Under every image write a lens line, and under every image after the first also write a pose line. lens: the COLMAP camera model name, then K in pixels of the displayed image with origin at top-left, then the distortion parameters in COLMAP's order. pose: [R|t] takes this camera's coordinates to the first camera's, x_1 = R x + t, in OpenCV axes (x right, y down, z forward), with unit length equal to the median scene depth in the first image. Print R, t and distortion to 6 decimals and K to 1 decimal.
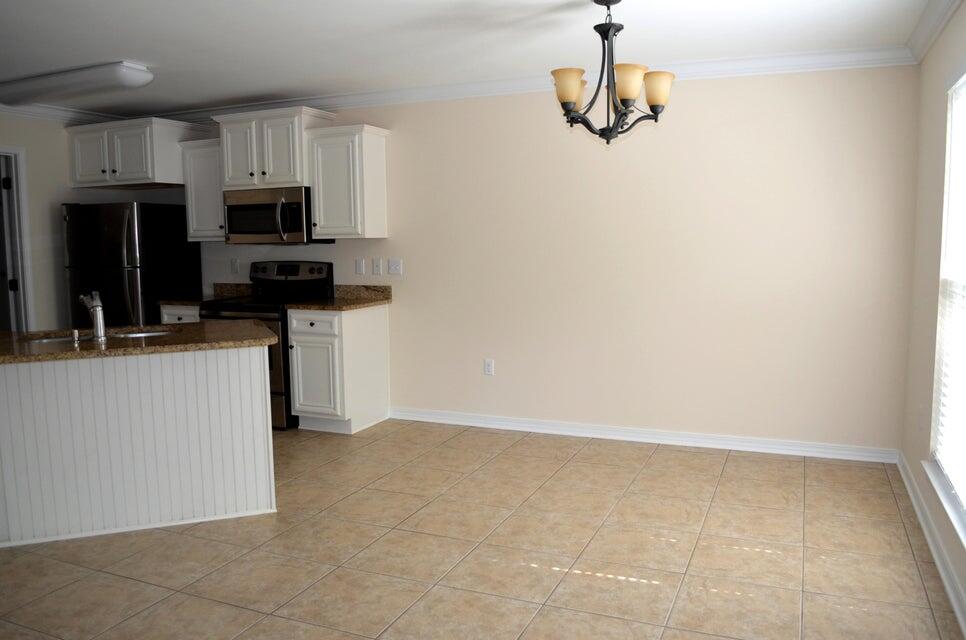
lens RADIAL K [[757.2, 0, 490.6], [0, 757.2, 320.6], [0, 0, 1]] dist [-0.081617, 0.011752]
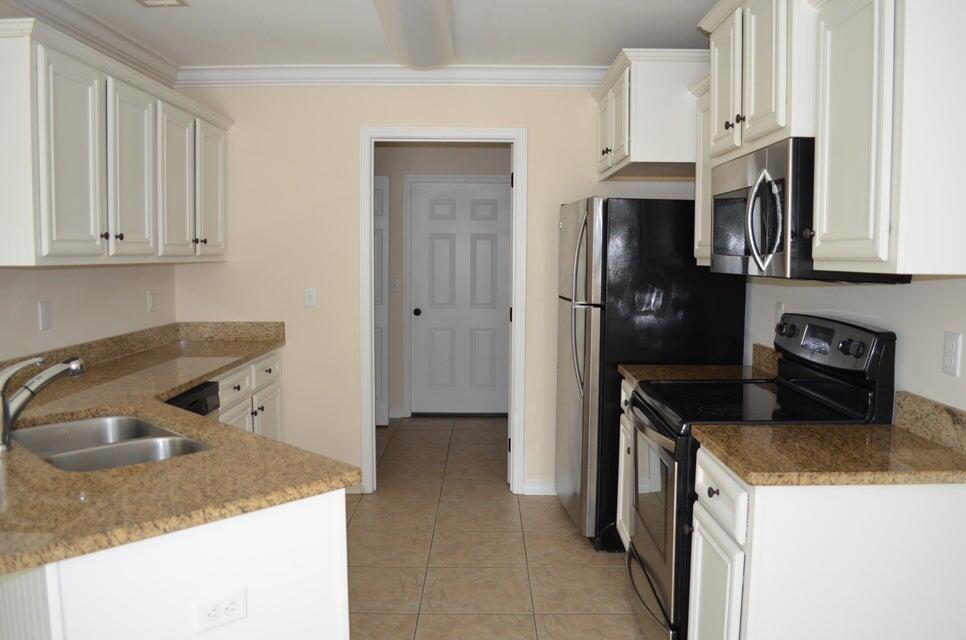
lens RADIAL K [[757.2, 0, 486.9], [0, 757.2, 316.4], [0, 0, 1]] dist [-0.081617, 0.011752]
pose [[0.394585, 0.087617, -0.914672, 0.051974], [-0.109476, 0.992836, 0.047877, -0.082303], [0.912314, 0.081243, 0.401350, 0.673999]]
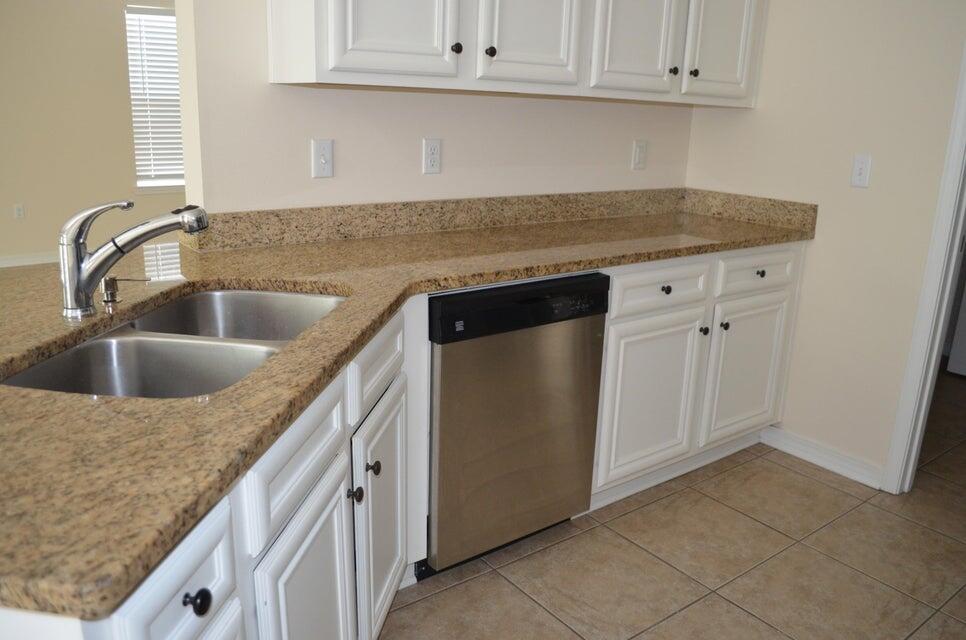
lens RADIAL K [[757.2, 0, 480.9], [0, 757.2, 328.0], [0, 0, 1]] dist [-0.081617, 0.011752]
pose [[-0.500272, 0.239571, -0.832066, -0.182519], [-0.123383, 0.931431, 0.342363, -0.083519], [0.857033, 0.273937, -0.436410, 0.841352]]
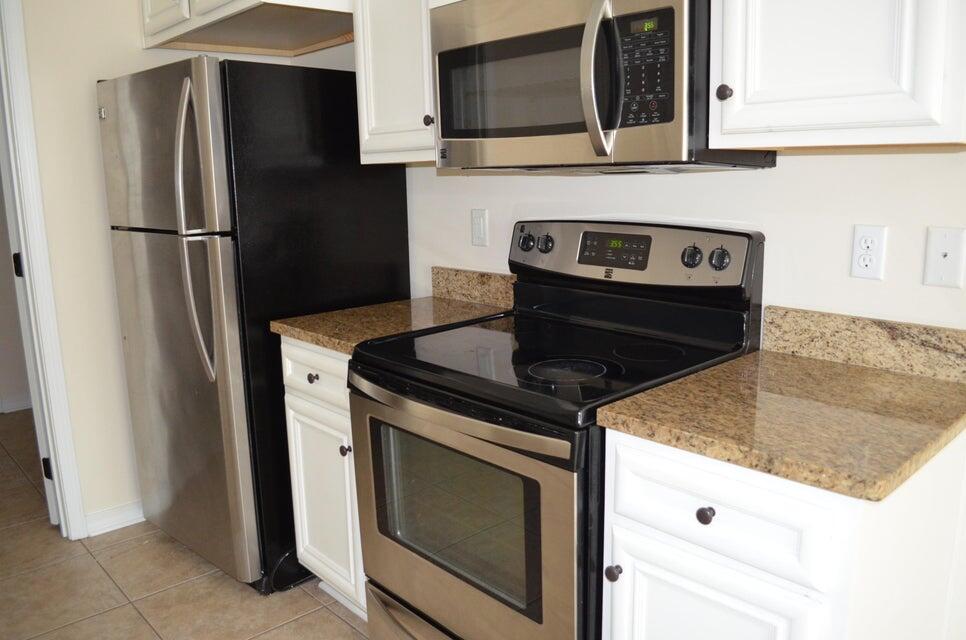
lens RADIAL K [[757.2, 0, 489.1], [0, 757.2, 311.8], [0, 0, 1]] dist [-0.081617, 0.011752]
pose [[0.912667, 0.066049, -0.403332, -0.191762], [-0.033947, 0.995696, 0.086238, -0.069090], [0.407292, -0.065015, 0.910981, 0.702851]]
